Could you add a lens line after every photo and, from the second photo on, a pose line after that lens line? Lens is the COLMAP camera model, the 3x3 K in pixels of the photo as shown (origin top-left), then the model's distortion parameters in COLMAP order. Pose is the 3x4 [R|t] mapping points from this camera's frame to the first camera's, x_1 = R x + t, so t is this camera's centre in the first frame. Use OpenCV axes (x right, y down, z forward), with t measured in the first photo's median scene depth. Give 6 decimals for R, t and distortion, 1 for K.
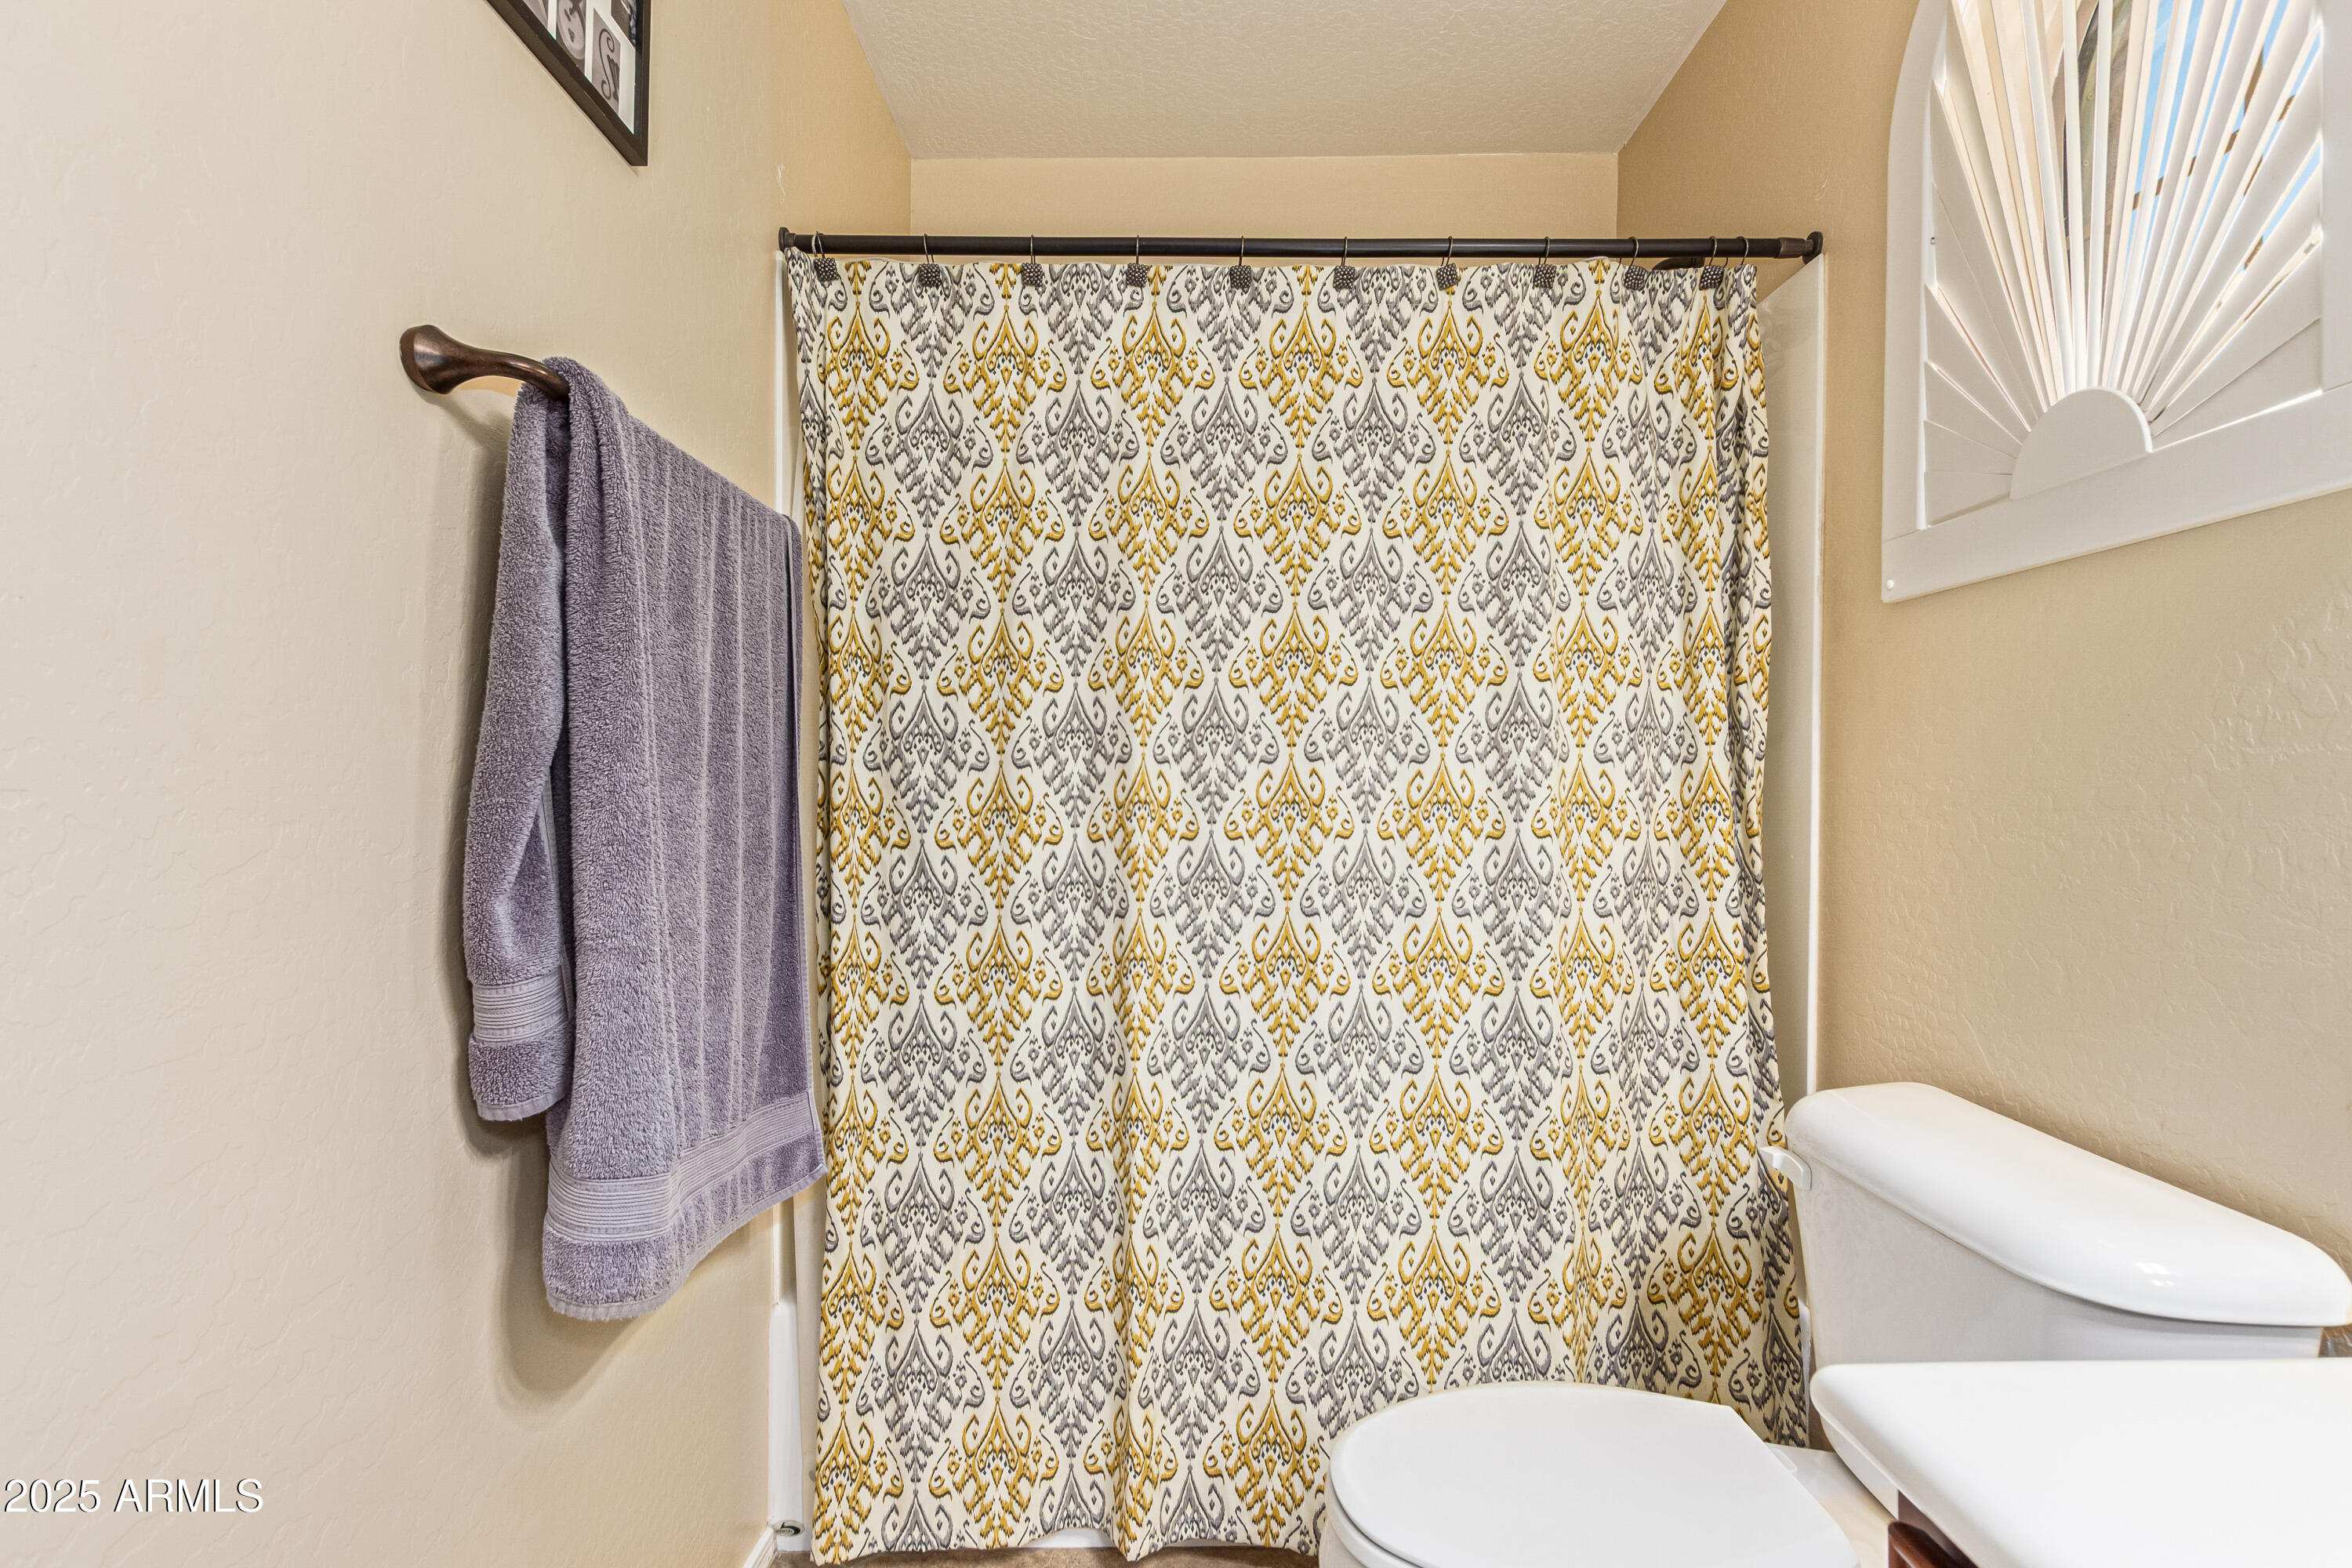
lens RADIAL K [[1085.6, 0, 1180.6], [0, 1085.6, 791.8], [0, 0, 1]] dist [0.007301, -0.000938]
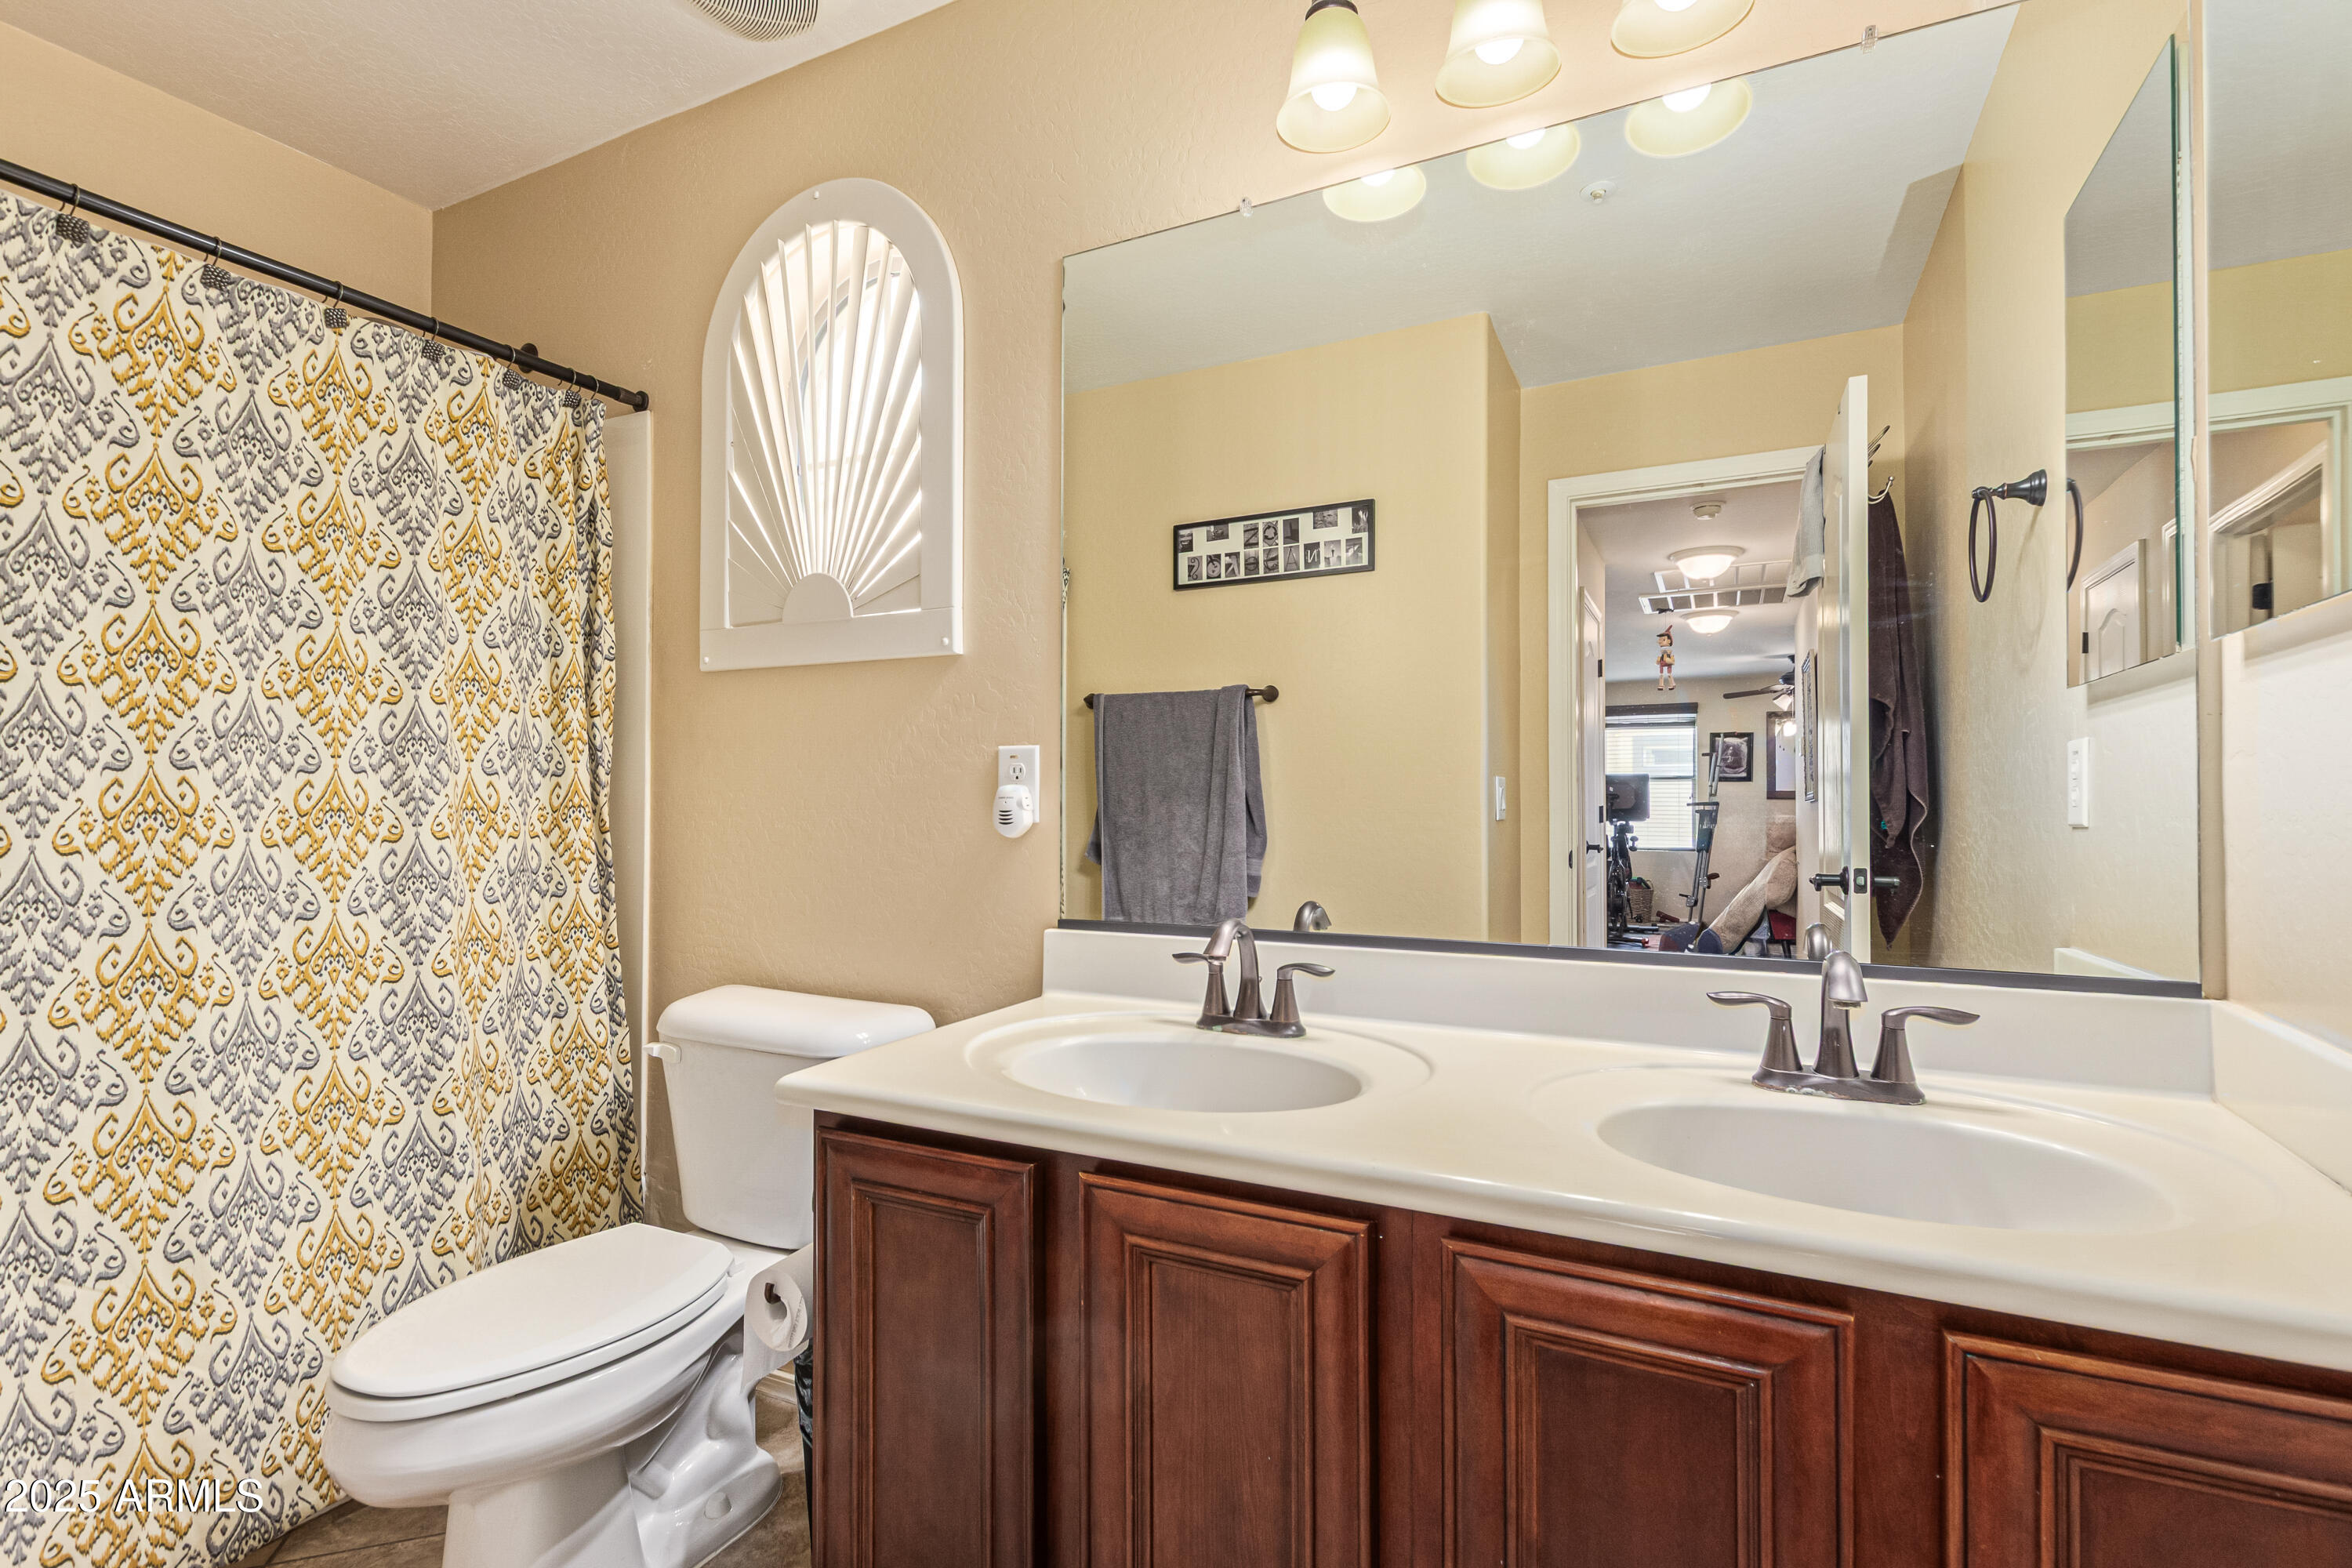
lens RADIAL K [[1085.6, 0, 1180.6], [0, 1085.6, 791.8], [0, 0, 1]] dist [0.007301, -0.000938]
pose [[0.451267, 0.000867, 0.892388, -0.338826], [0.004540, 0.999984, -0.003268, -0.001010], [-0.892377, 0.005526, 0.451256, -0.223145]]
